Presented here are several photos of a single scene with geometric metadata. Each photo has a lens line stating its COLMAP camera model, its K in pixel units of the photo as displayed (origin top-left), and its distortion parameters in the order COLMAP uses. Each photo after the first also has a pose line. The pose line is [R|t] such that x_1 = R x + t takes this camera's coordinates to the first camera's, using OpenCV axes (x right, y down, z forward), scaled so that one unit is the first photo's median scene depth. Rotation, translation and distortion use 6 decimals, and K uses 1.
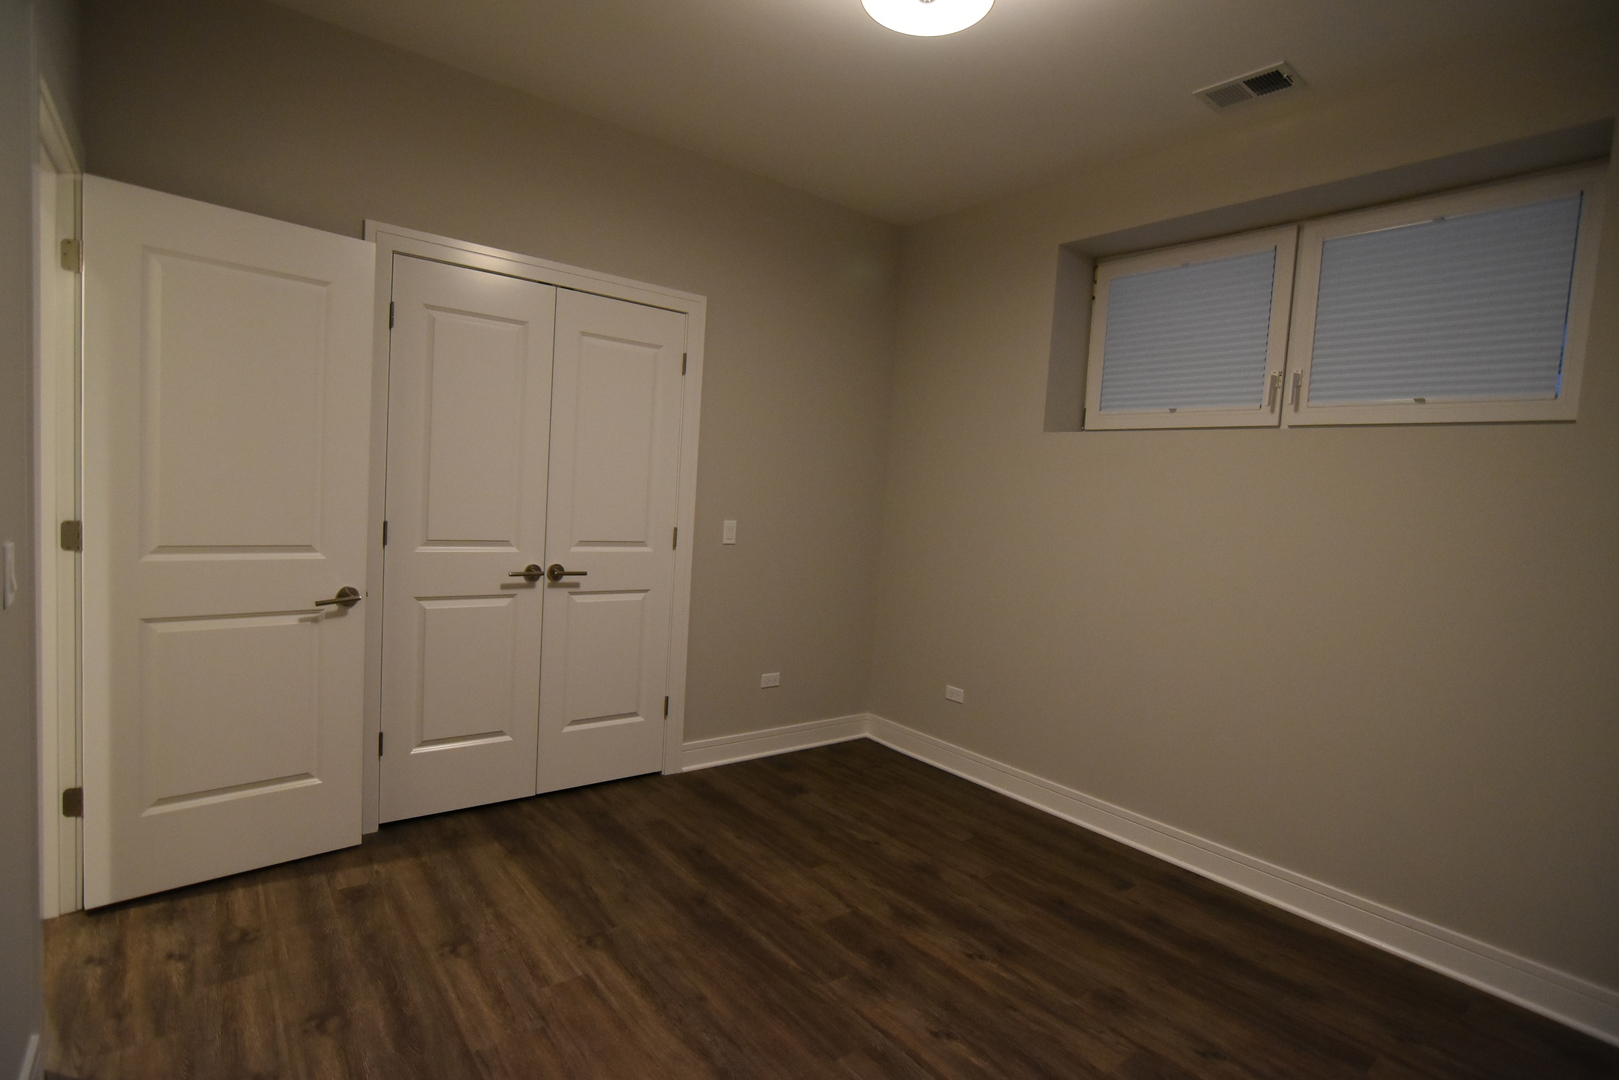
lens RADIAL K [[784.9, 0, 796.2], [0, 784.9, 537.1], [0, 0, 1]] dist [-0.027945, 0.007052]
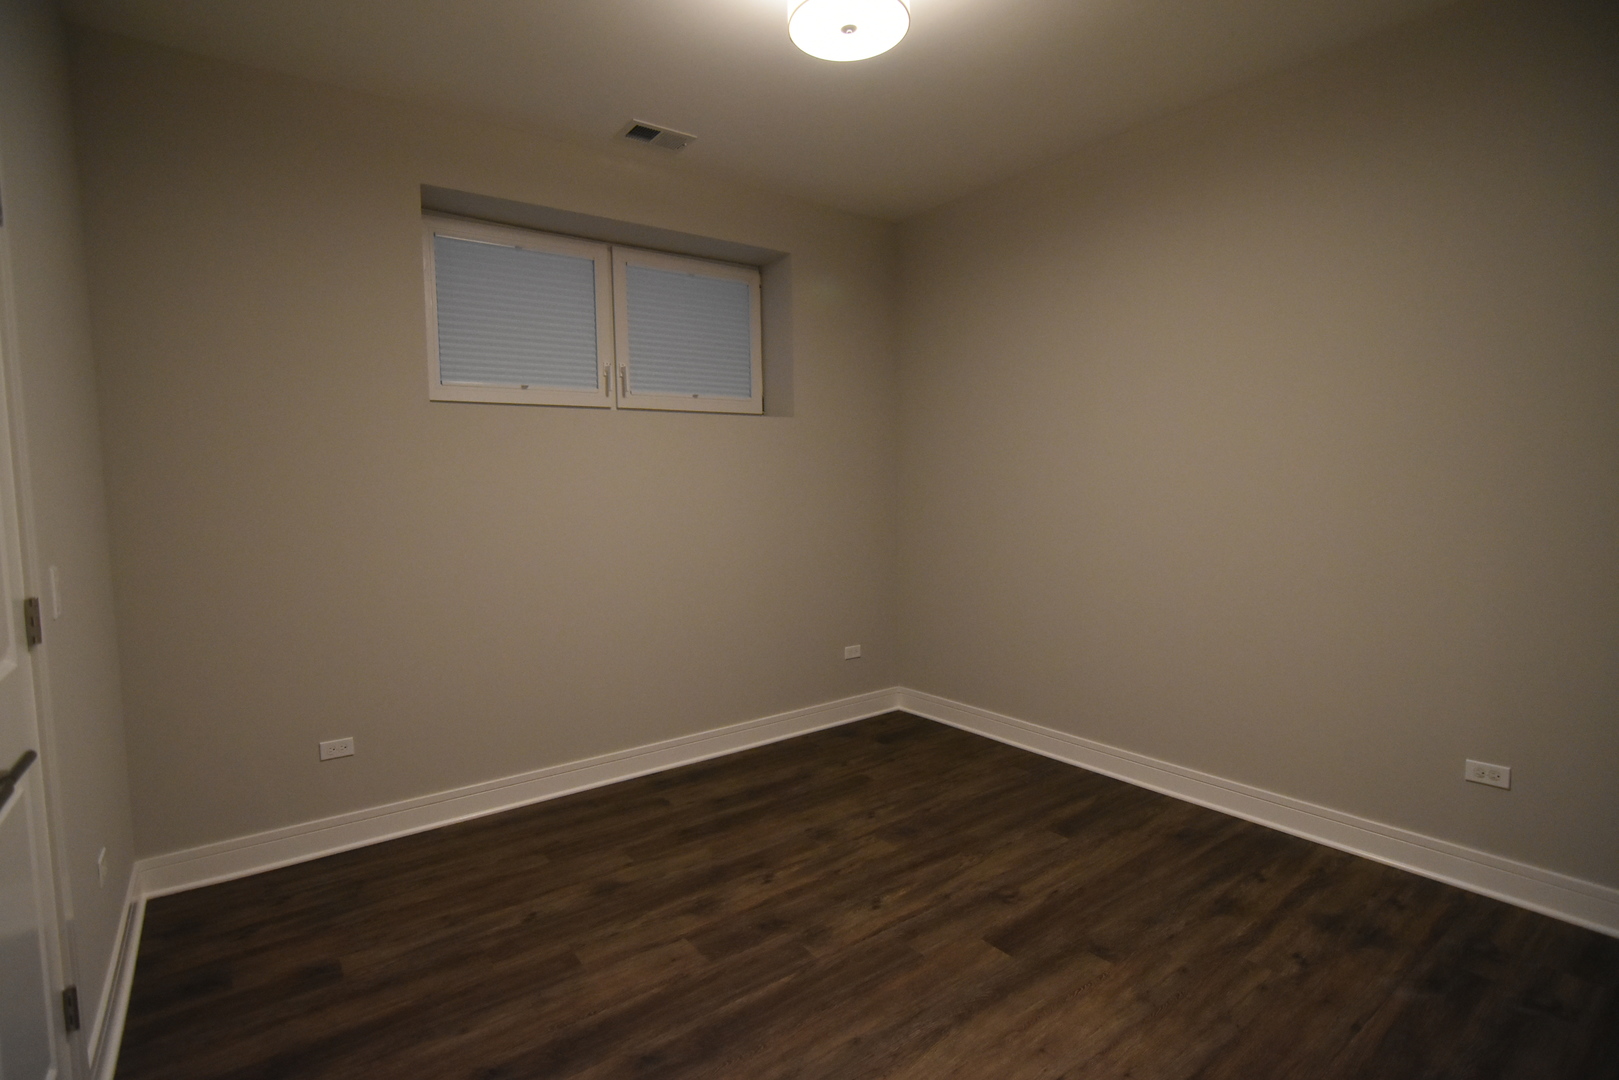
lens RADIAL K [[784.9, 0, 798.7], [0, 784.9, 551.2], [0, 0, 1]] dist [-0.027945, 0.007052]
pose [[0.027639, -0.145538, 0.988967, -0.720211], [0.083527, 0.986221, 0.142799, -0.080413], [-0.996122, 0.078659, 0.039415, 0.760112]]
